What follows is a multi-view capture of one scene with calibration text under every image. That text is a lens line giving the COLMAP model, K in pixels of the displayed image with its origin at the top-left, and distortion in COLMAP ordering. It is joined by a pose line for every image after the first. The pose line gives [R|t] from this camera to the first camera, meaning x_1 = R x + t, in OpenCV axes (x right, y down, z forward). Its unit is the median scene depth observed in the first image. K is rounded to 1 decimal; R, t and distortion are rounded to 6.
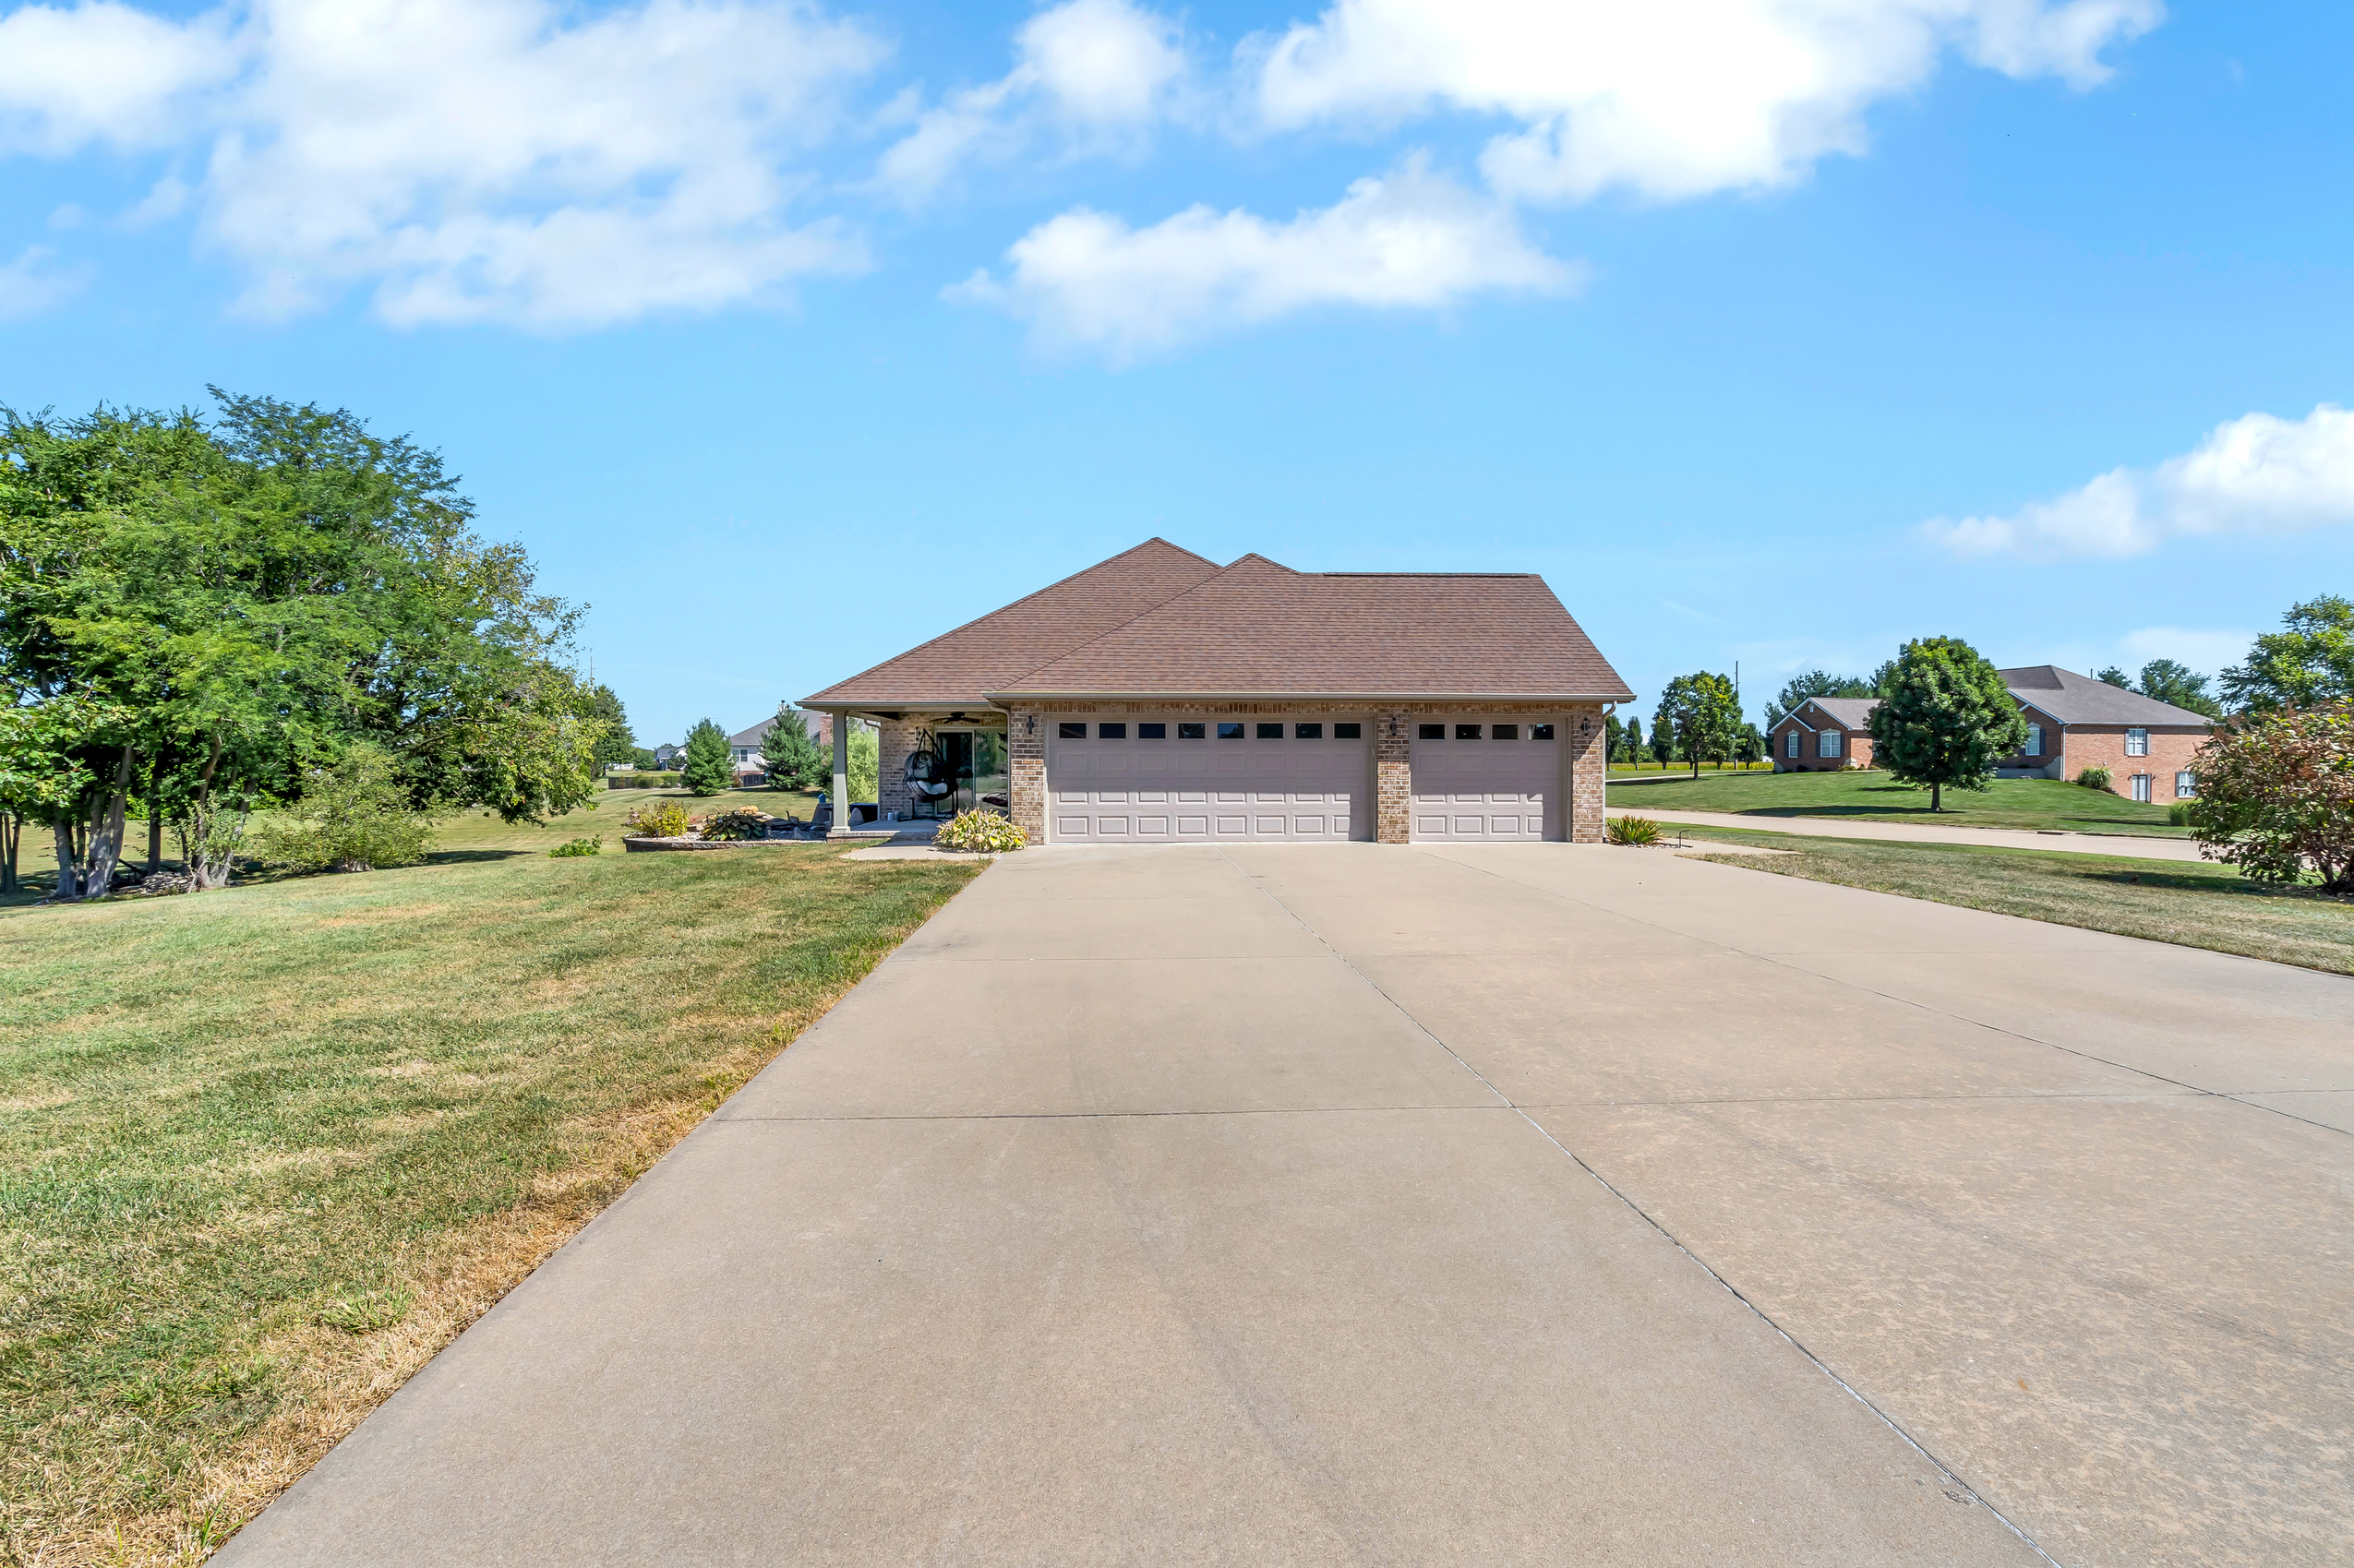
lens RADIAL K [[1092.4, 0, 1171.2], [0, 1092.4, 789.3], [0, 0, 1]] dist [0.000208, 0.000783]
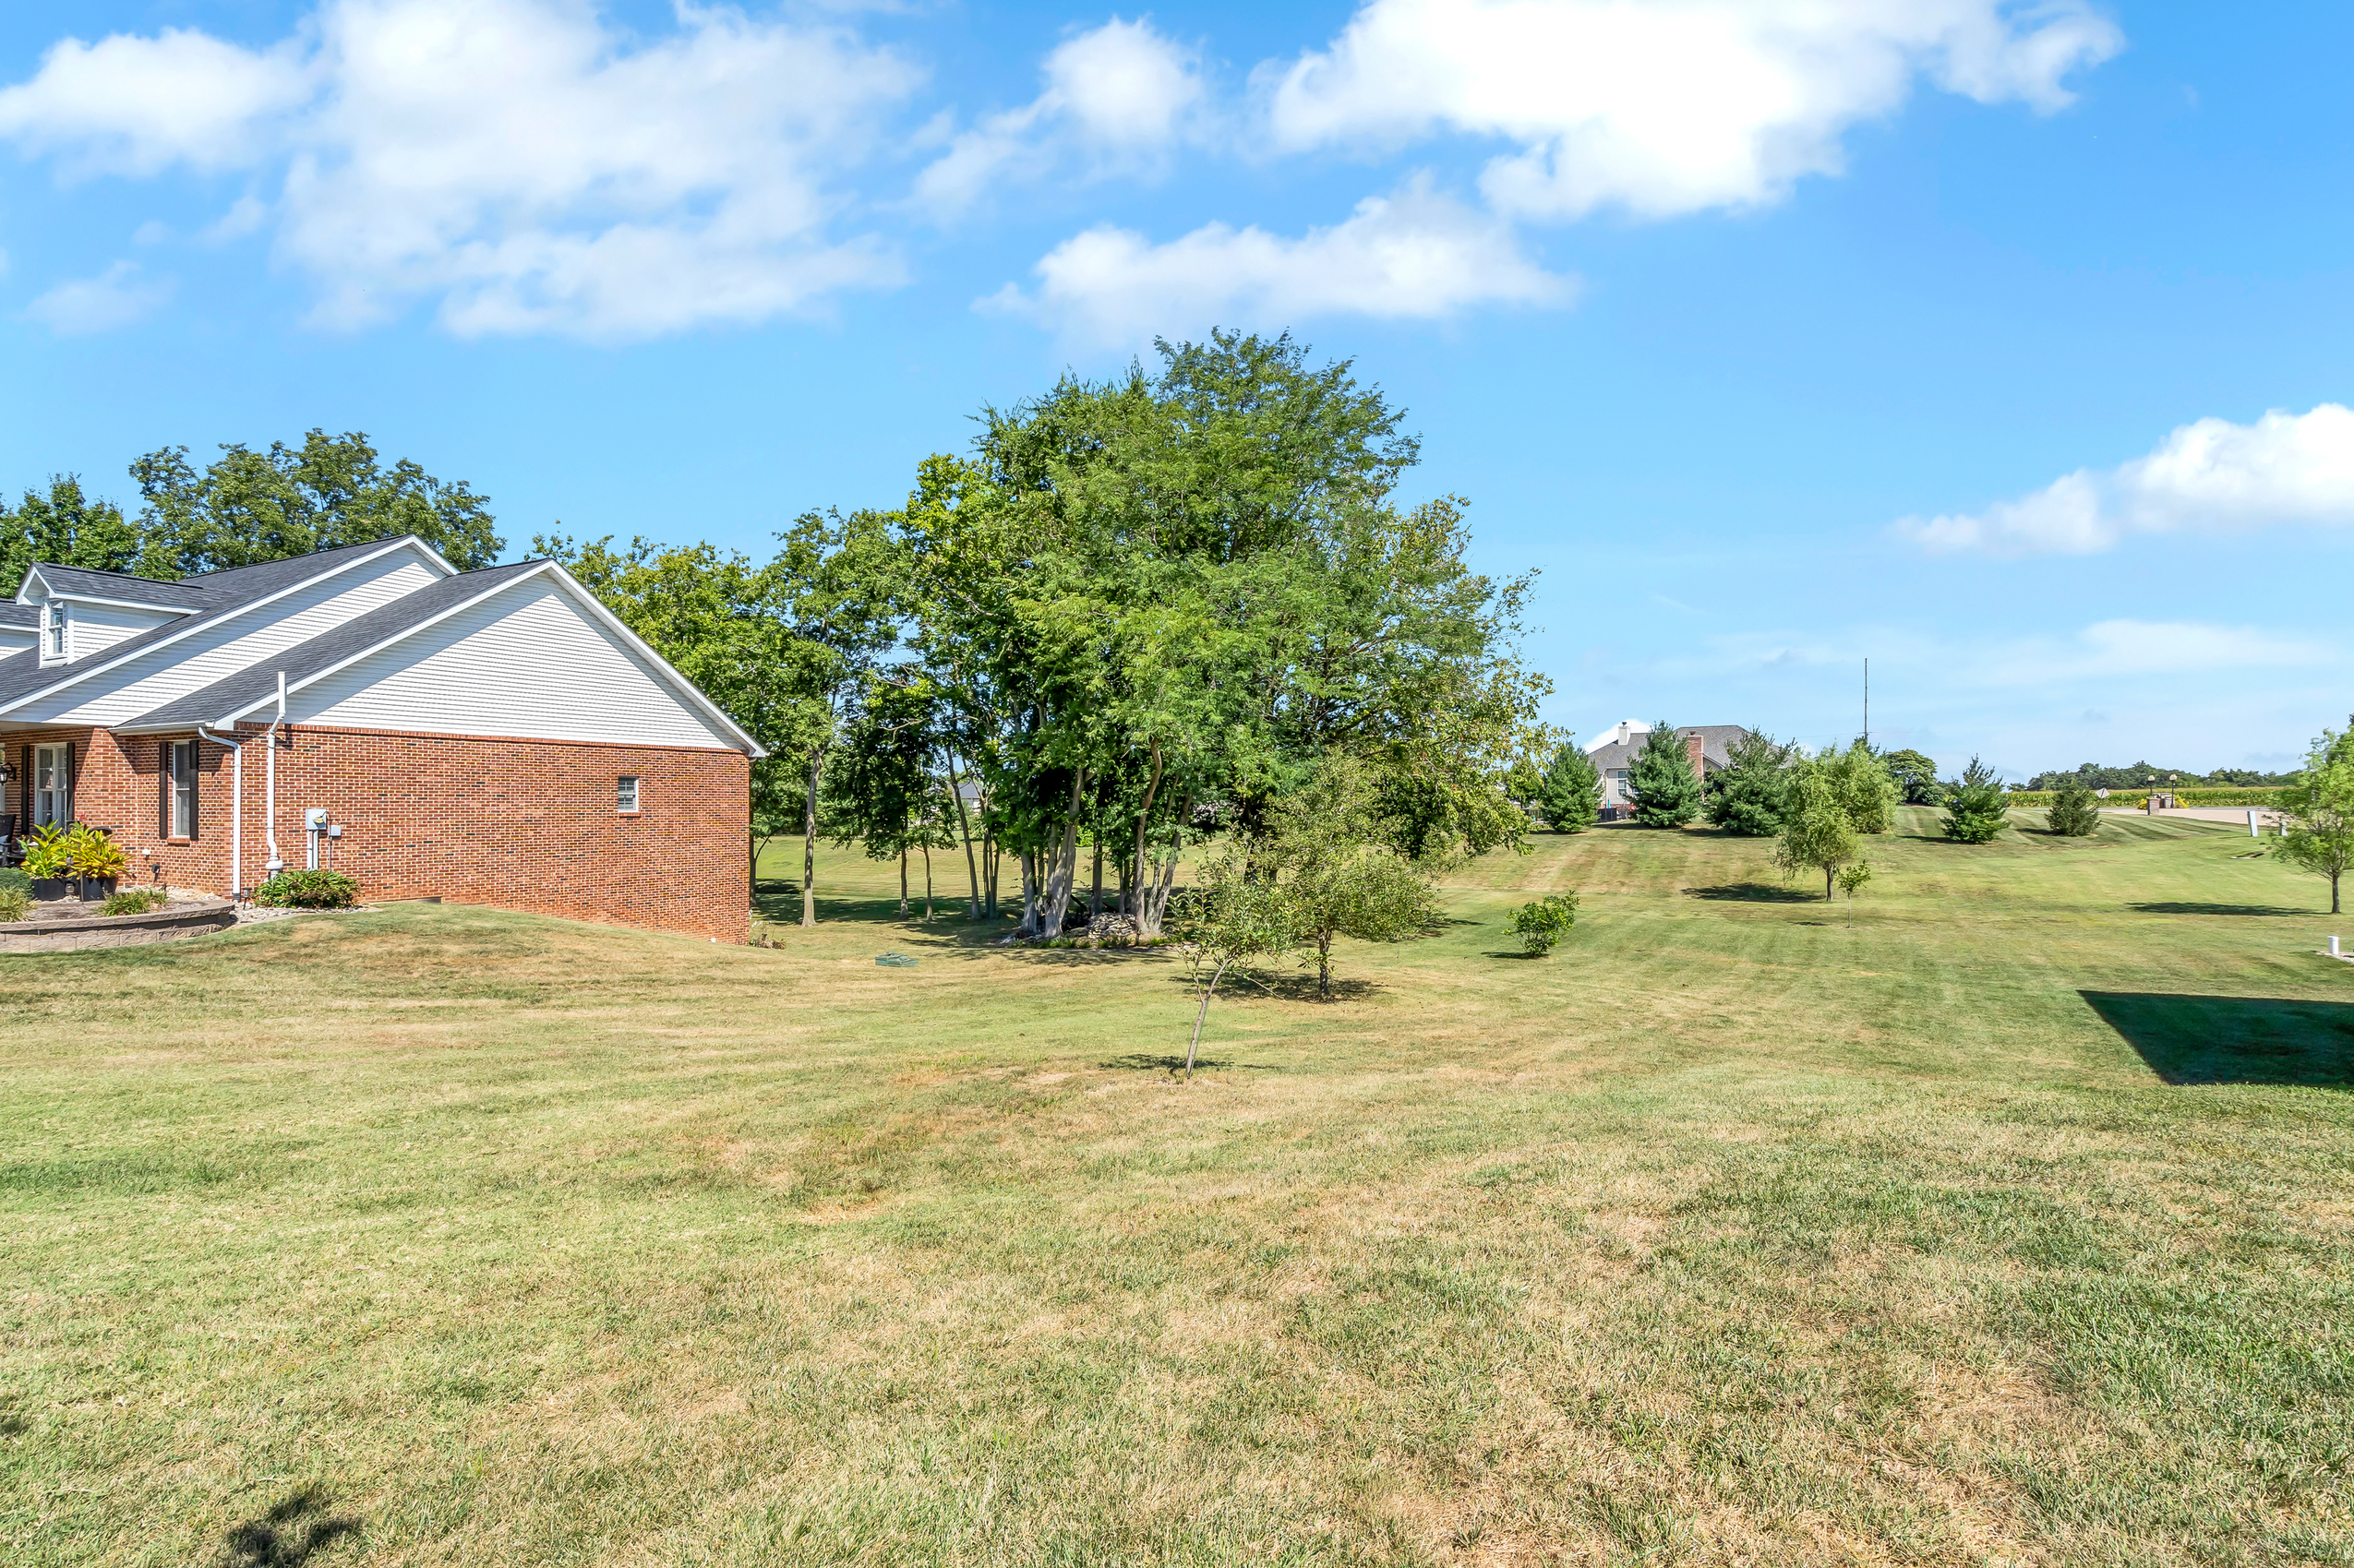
lens RADIAL K [[1092.4, 0, 1168.0], [0, 1092.4, 777.1], [0, 0, 1]] dist [0.000208, 0.000783]
pose [[0.779975, -0.016653, -0.625589, -0.339984], [-0.010691, 0.999145, -0.039927, 0.000344], [0.625720, 0.037830, 0.779130, 0.350798]]
